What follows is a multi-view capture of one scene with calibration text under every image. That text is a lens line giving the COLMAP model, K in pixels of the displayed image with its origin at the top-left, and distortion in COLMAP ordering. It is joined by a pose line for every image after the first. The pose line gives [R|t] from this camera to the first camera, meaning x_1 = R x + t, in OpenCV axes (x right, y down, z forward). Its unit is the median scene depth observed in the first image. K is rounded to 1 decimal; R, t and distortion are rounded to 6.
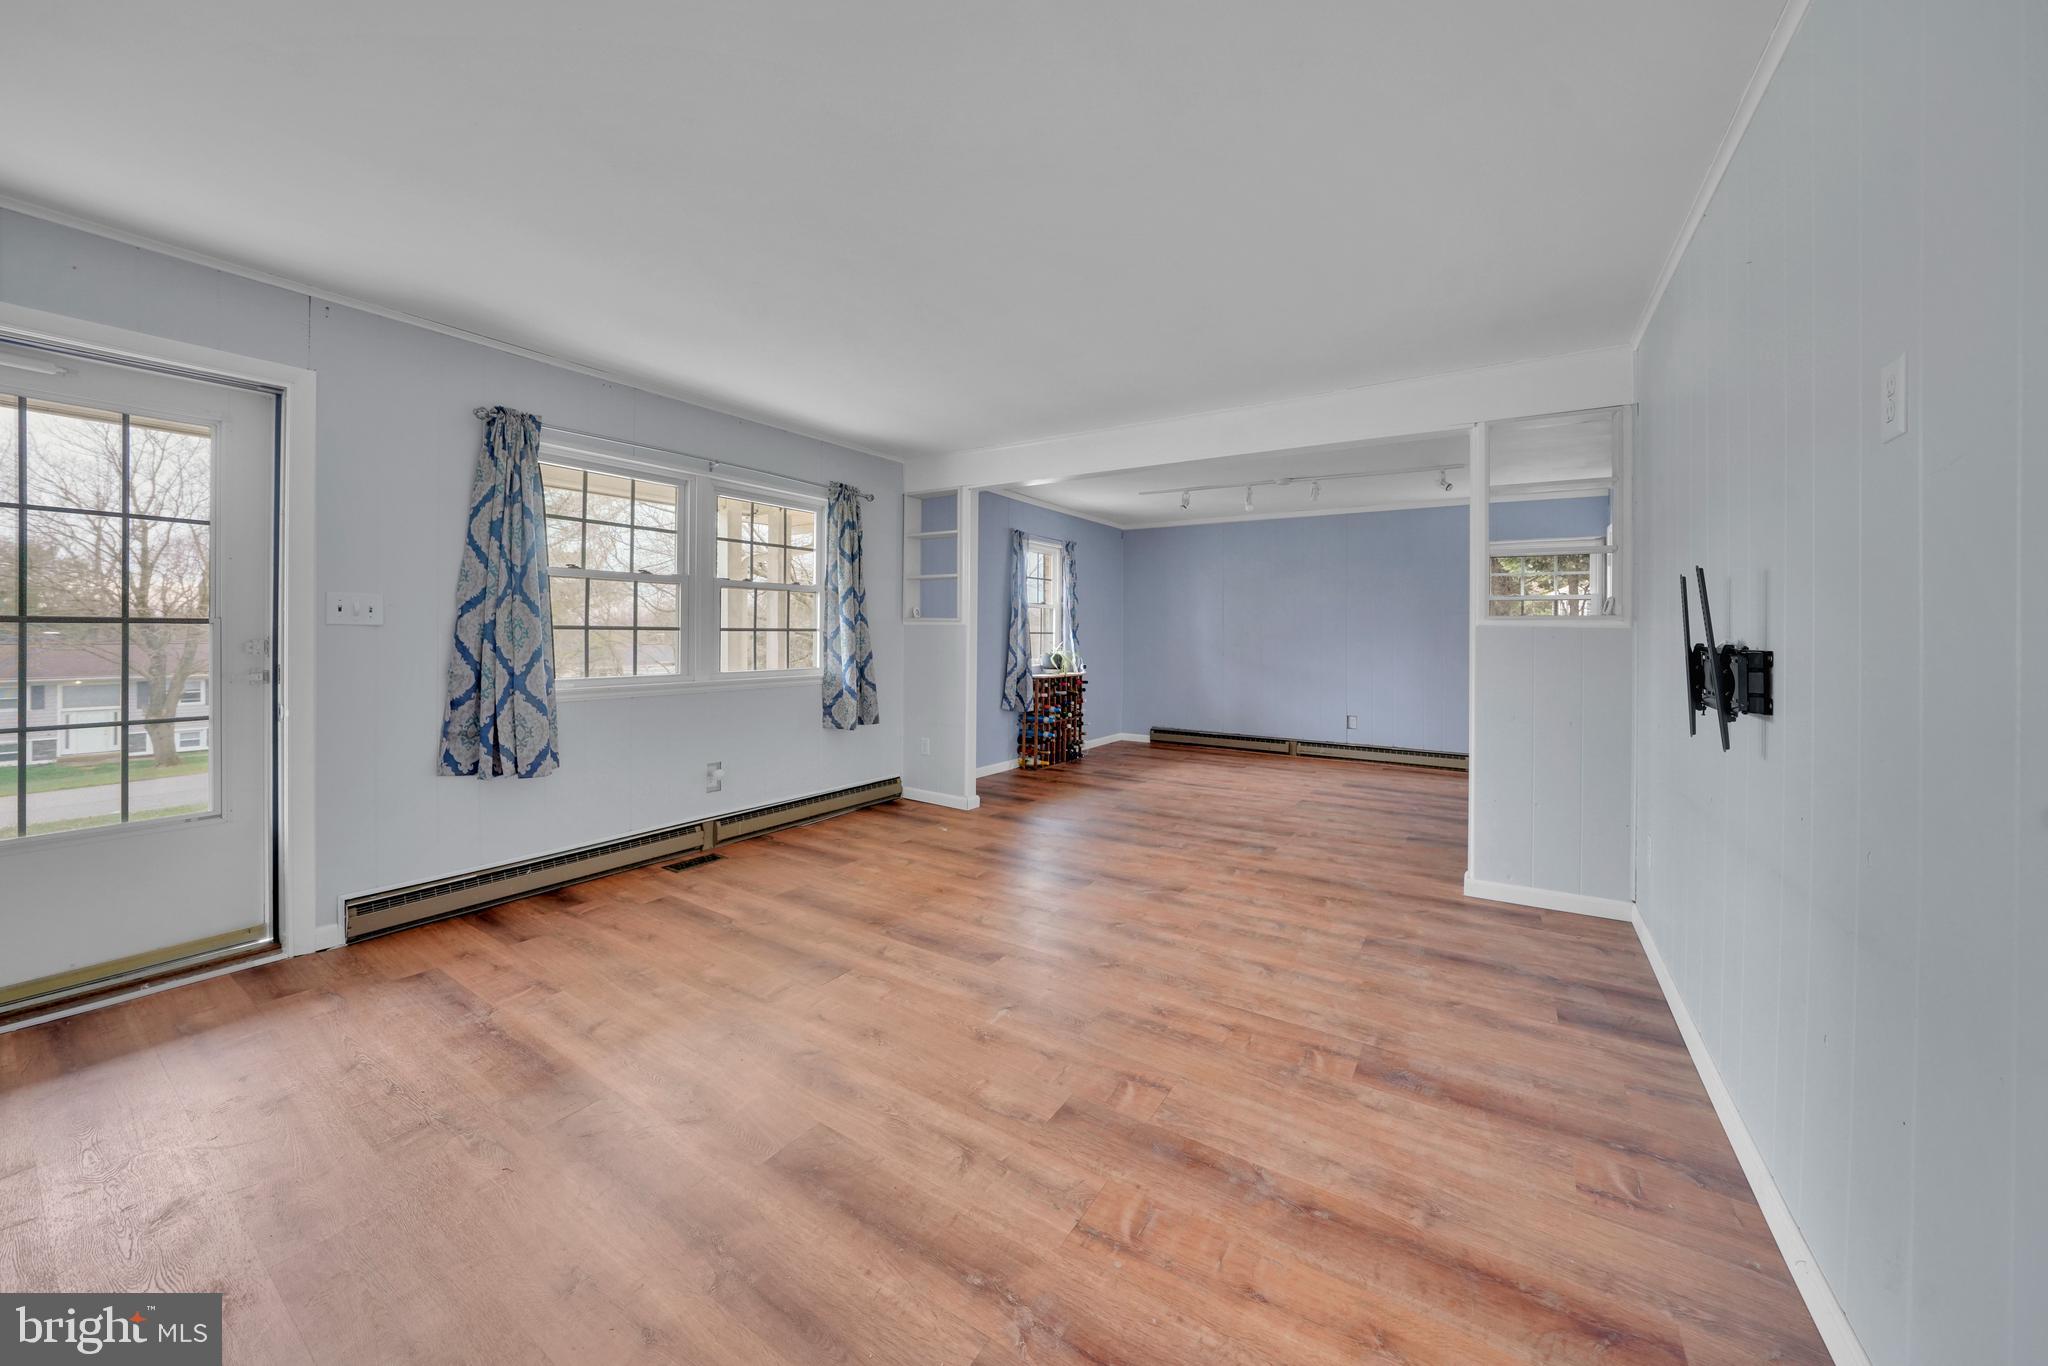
lens RADIAL K [[729.9, 0, 1030.2], [0, 729.9, 638.6], [0, 0, 1]] dist [-0.013965, 0.000137]
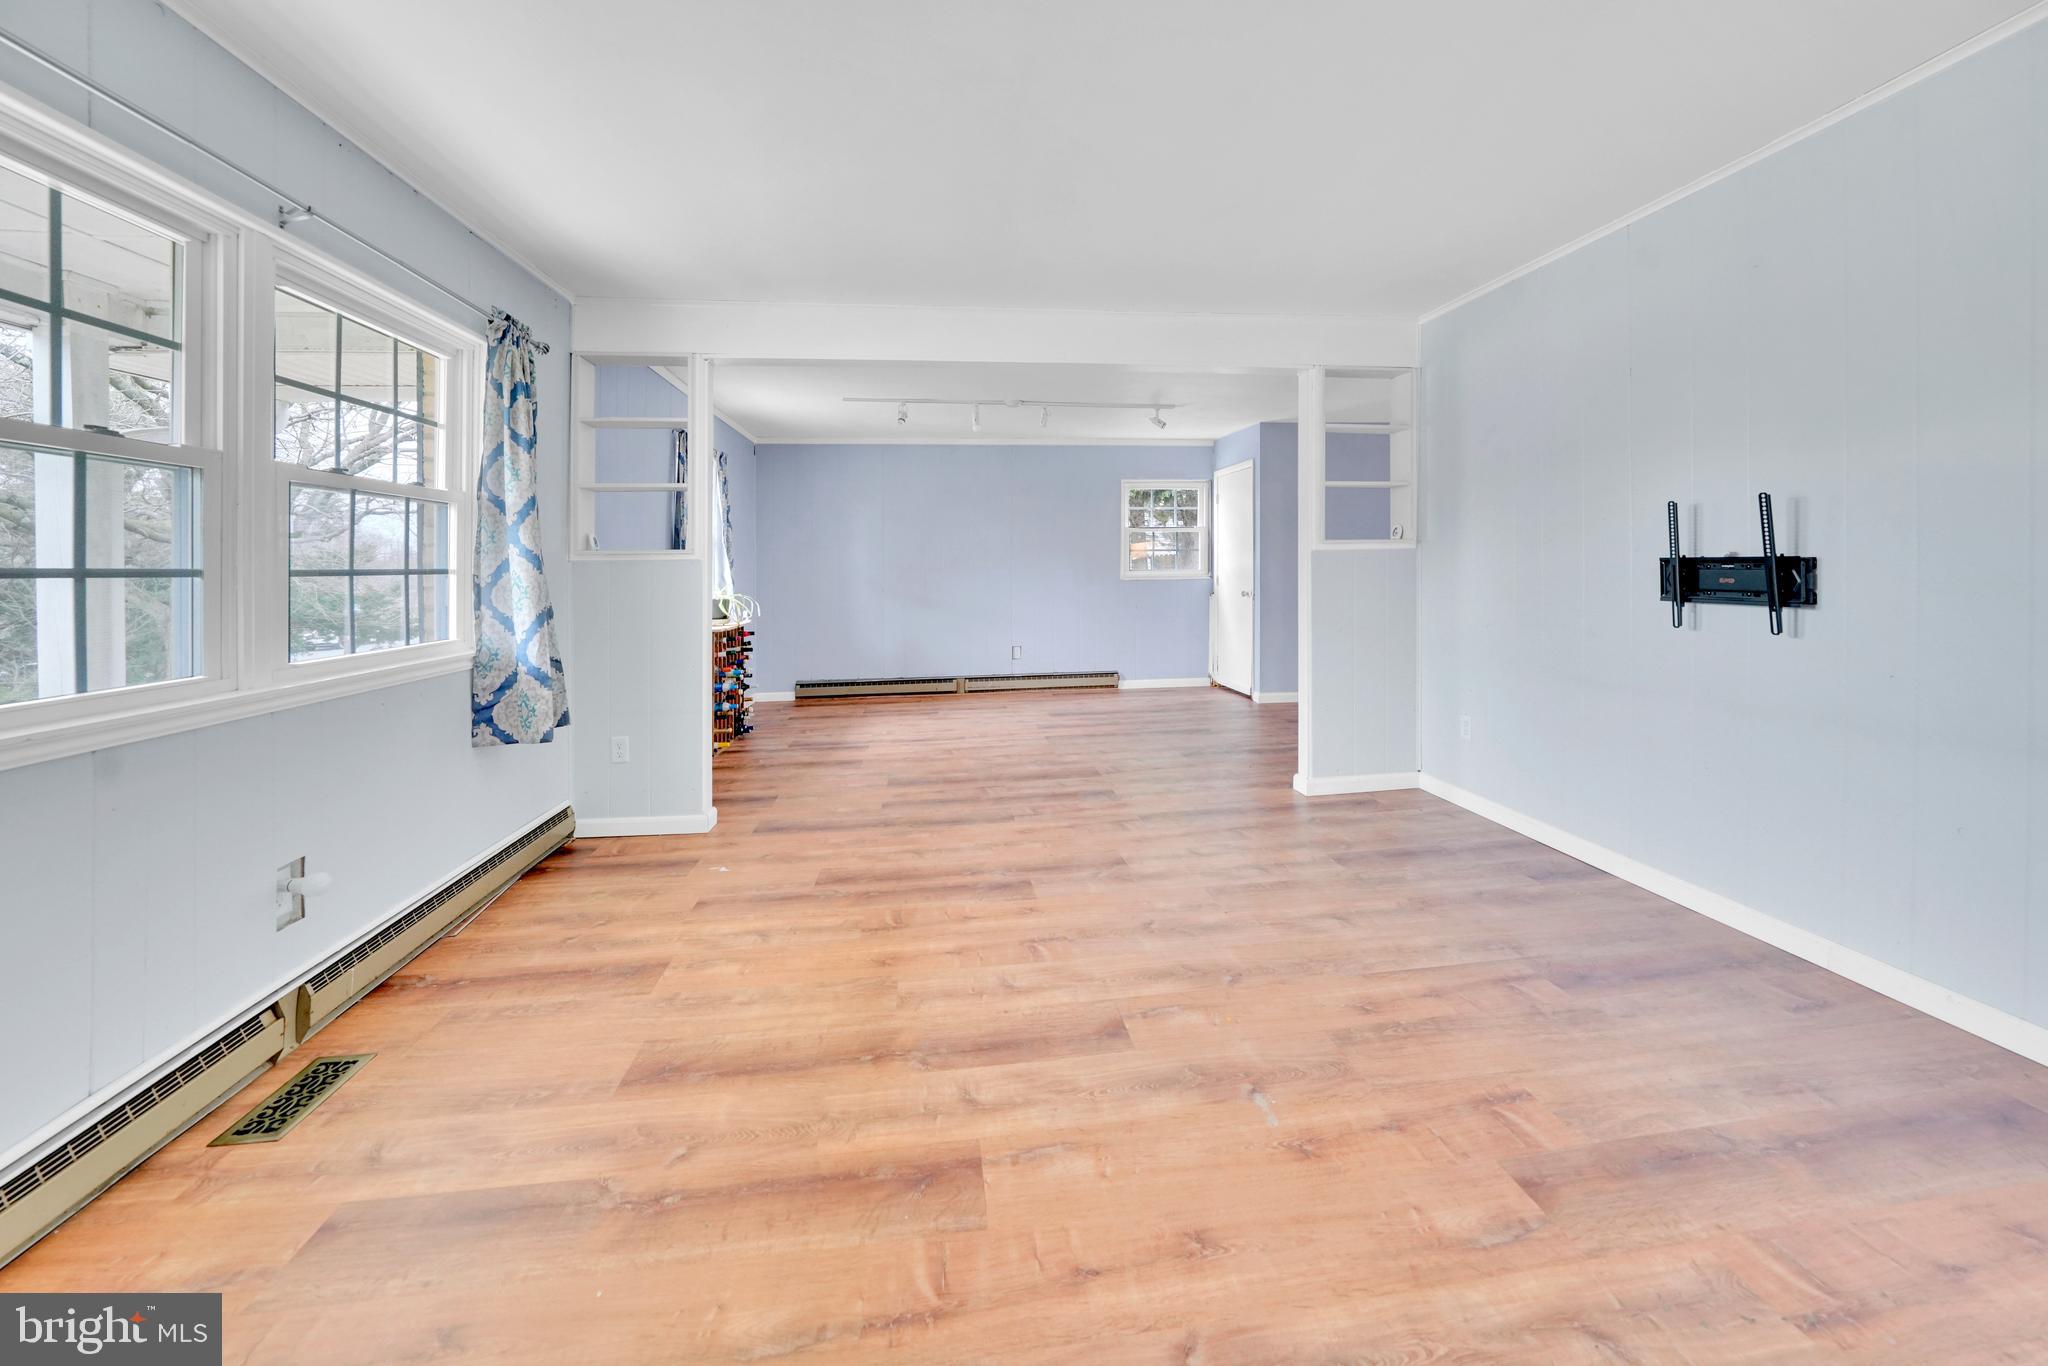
lens RADIAL K [[751.5, 0, 1020.8], [0, 751.5, 576.7], [0, 0, 1]] dist [-0.021845, 0.004137]
pose [[0.762844, -0.029603, 0.645905, -0.353138], [0.029650, 0.999502, 0.010790, -0.002050], [-0.645903, 0.010920, 0.763342, 0.320380]]
